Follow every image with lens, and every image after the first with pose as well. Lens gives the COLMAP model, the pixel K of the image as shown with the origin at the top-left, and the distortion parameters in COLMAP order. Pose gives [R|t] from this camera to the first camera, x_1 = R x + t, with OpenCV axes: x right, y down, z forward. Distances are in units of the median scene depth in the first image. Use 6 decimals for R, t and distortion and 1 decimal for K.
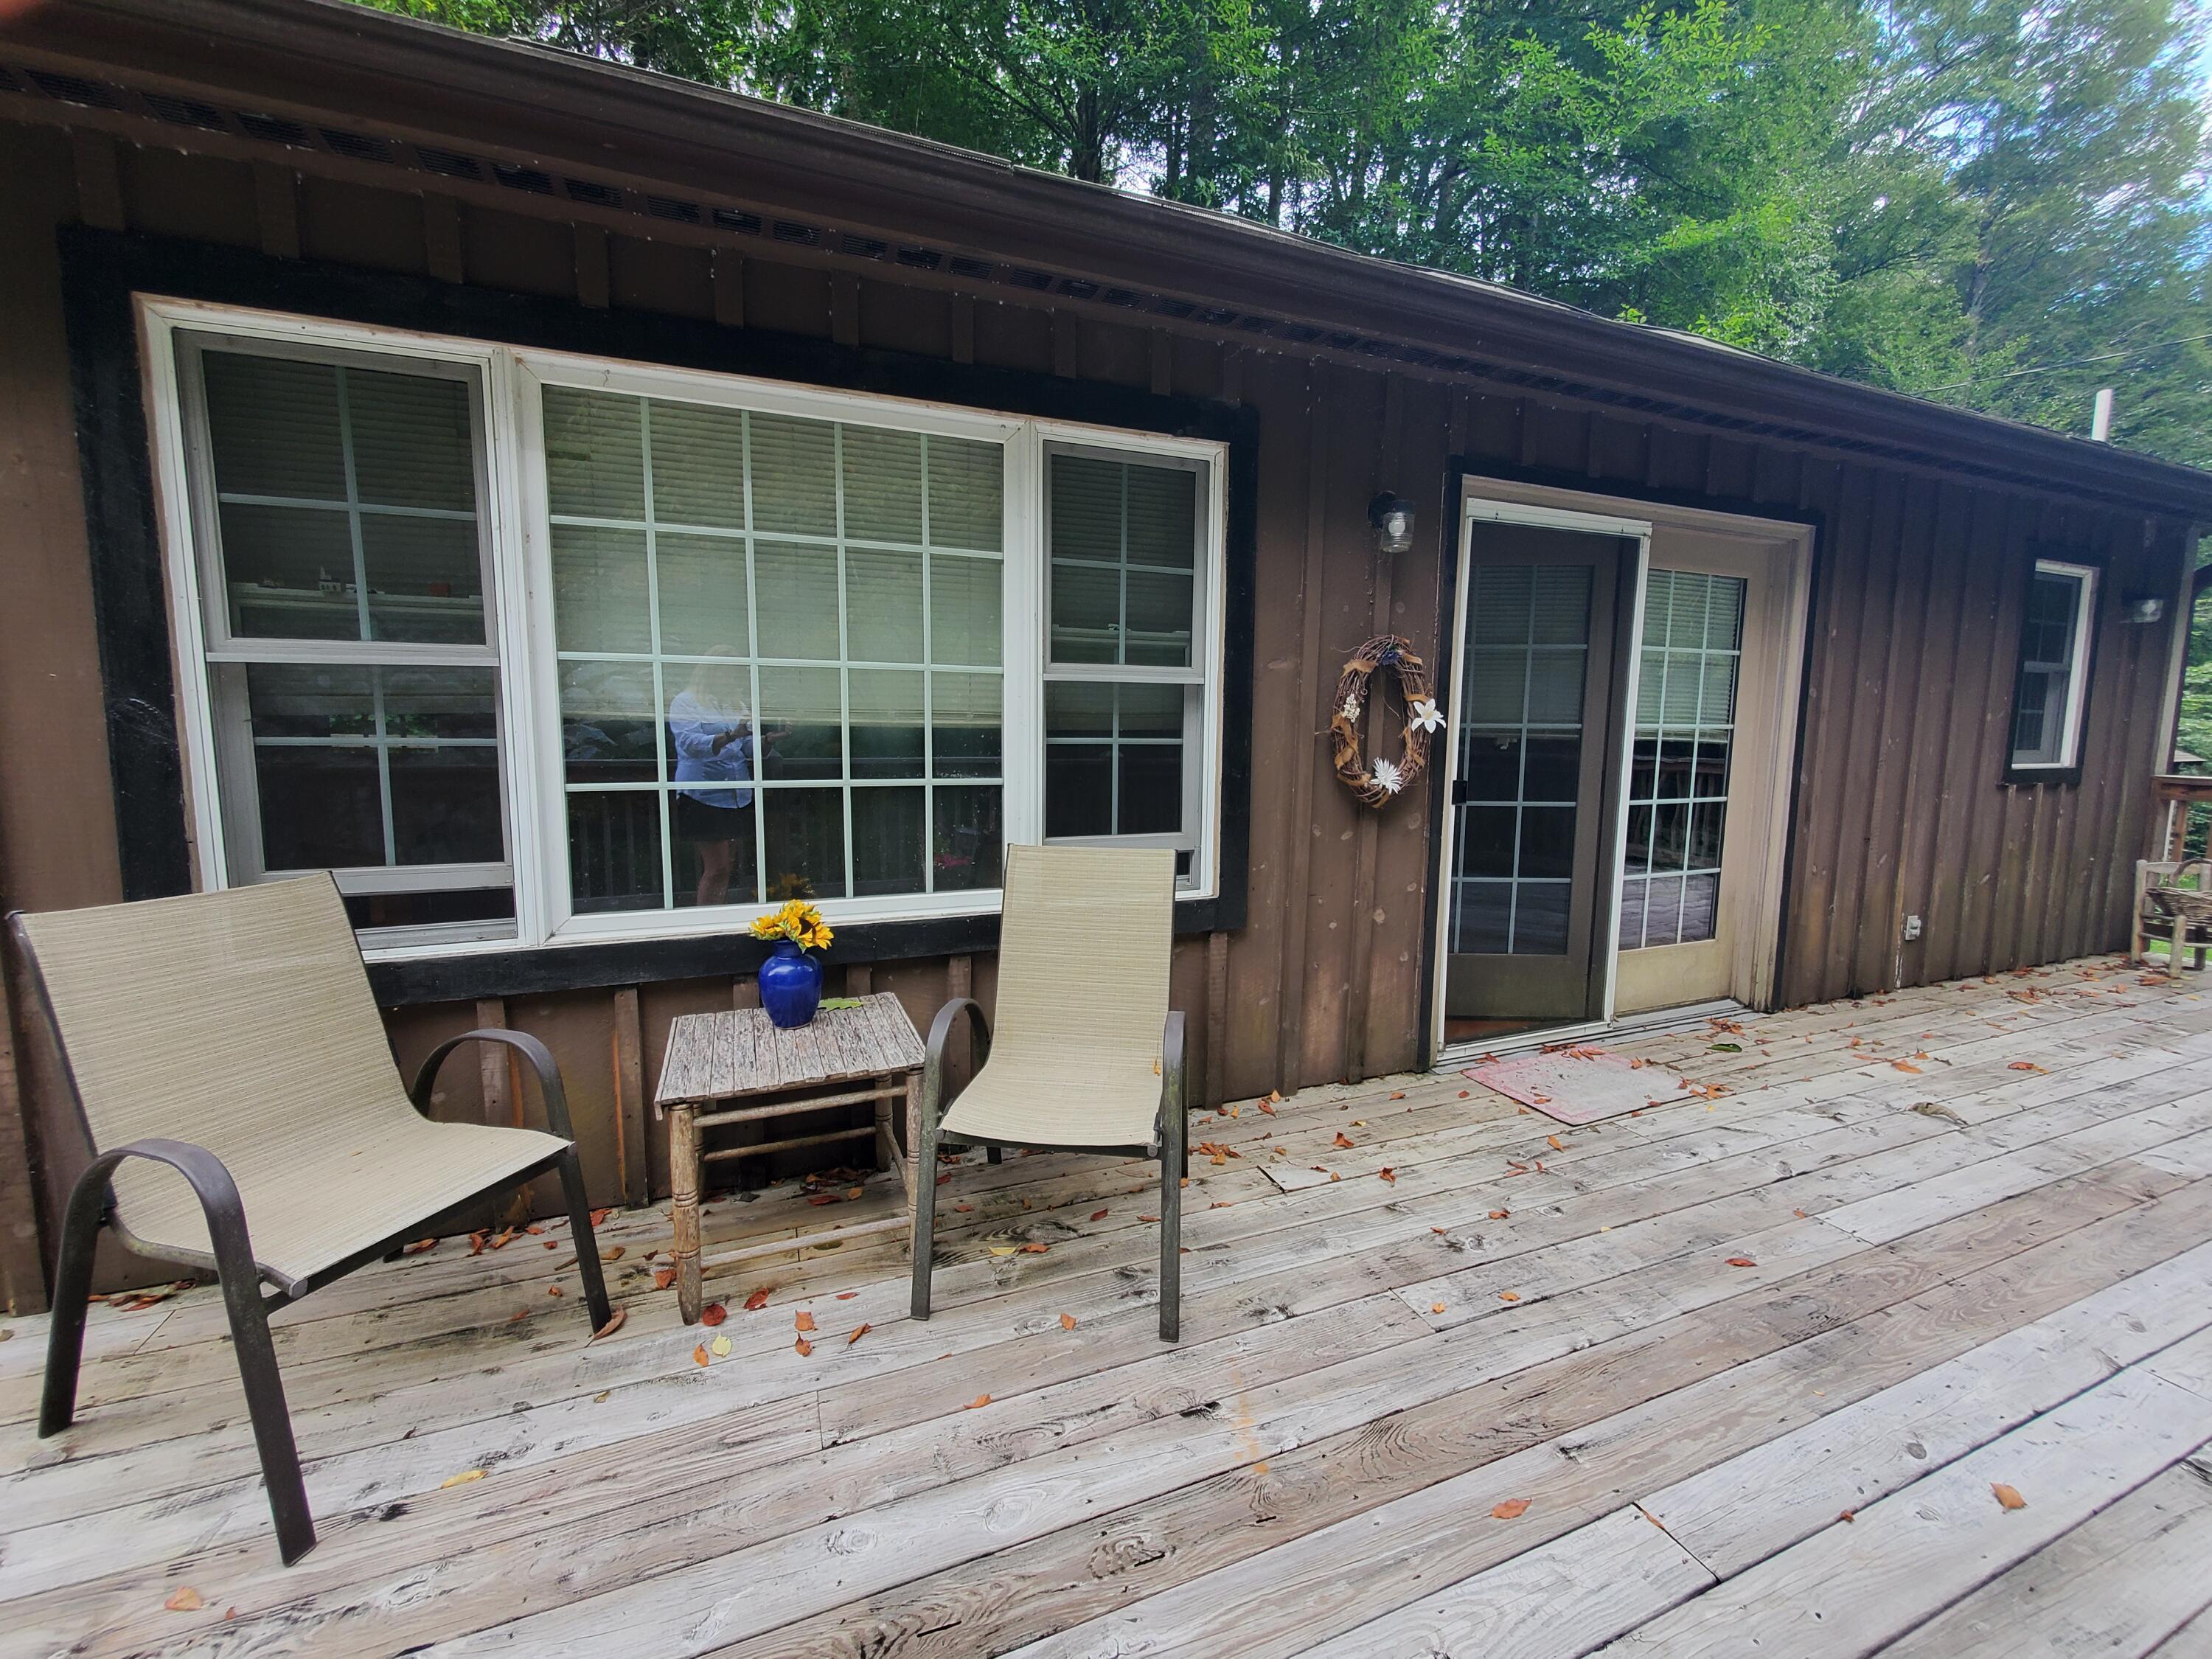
lens RADIAL K [[869.3, 0, 1111.3], [0, 869.3, 816.1], [0, 0, 1]] dist [0.002329, -0.001991]
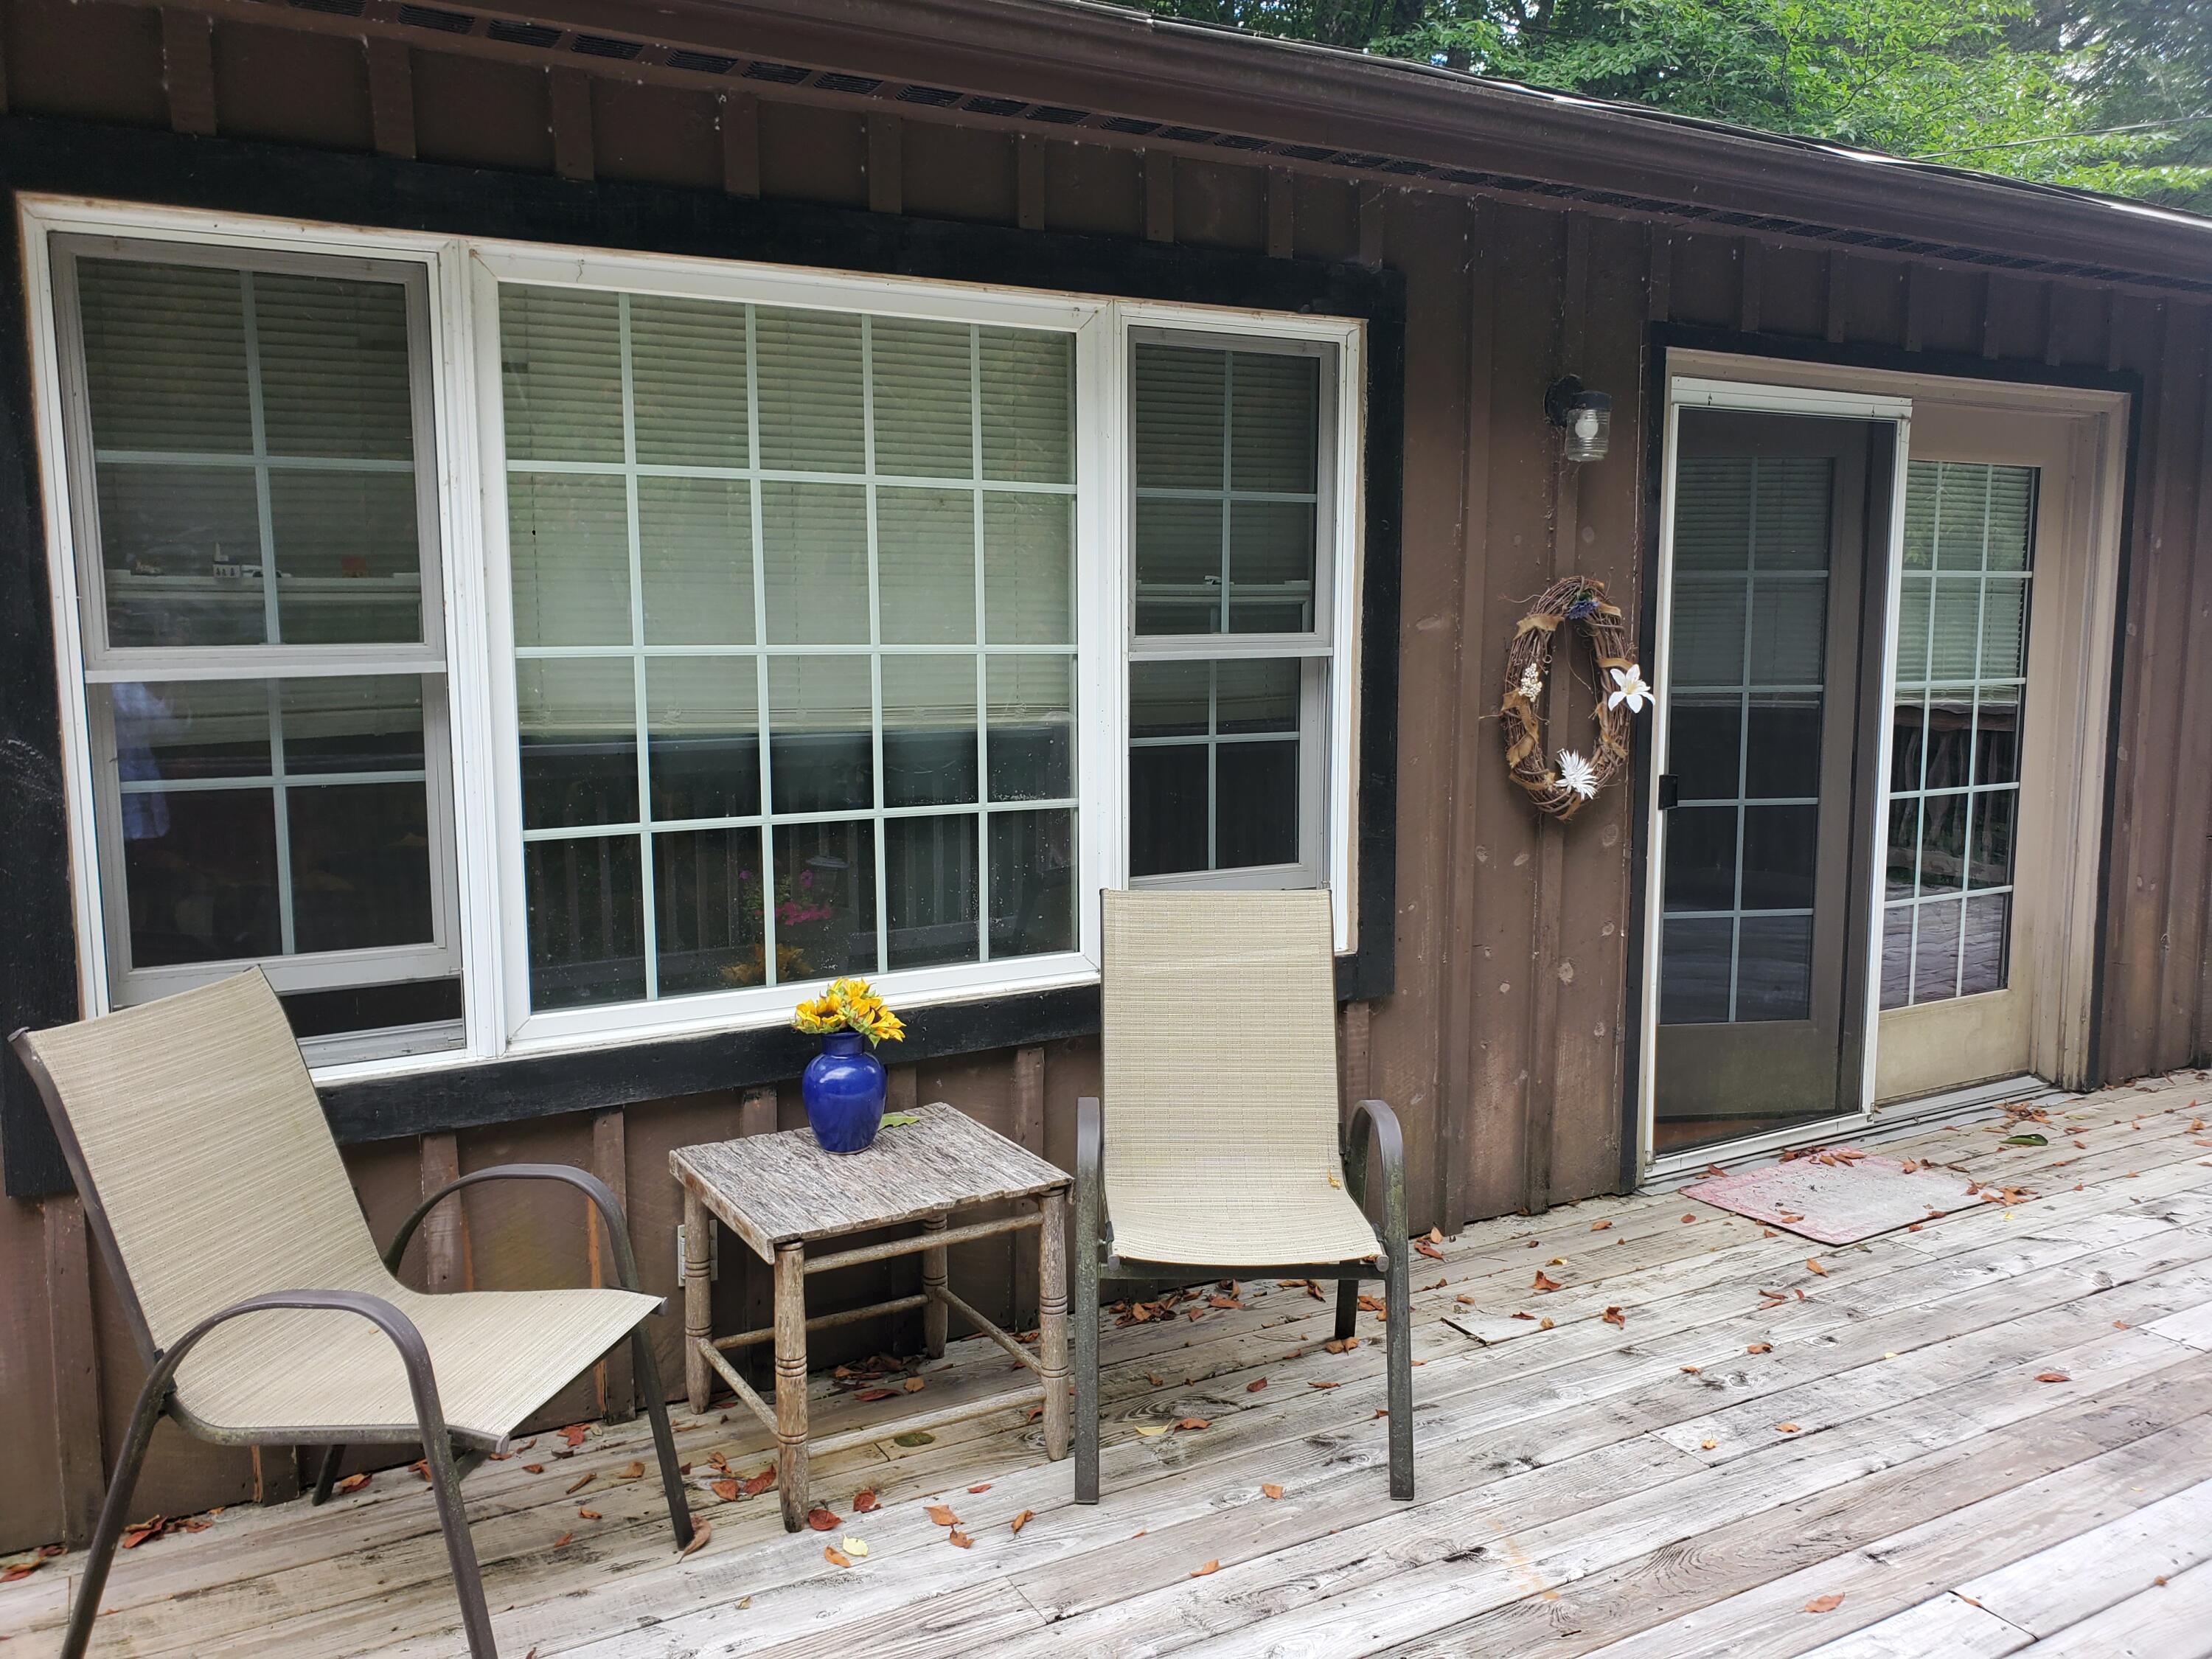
lens RADIAL K [[1718.5, 0, 1102.2], [0, 1718.5, 828.7], [0, 0, 1]] dist [0.002652, 0.004596]
pose [[0.991498, -0.030997, 0.126377, -0.314611], [0.029578, 0.999477, 0.013093, -0.040775], [-0.126717, -0.009243, 0.991896, -0.438146]]
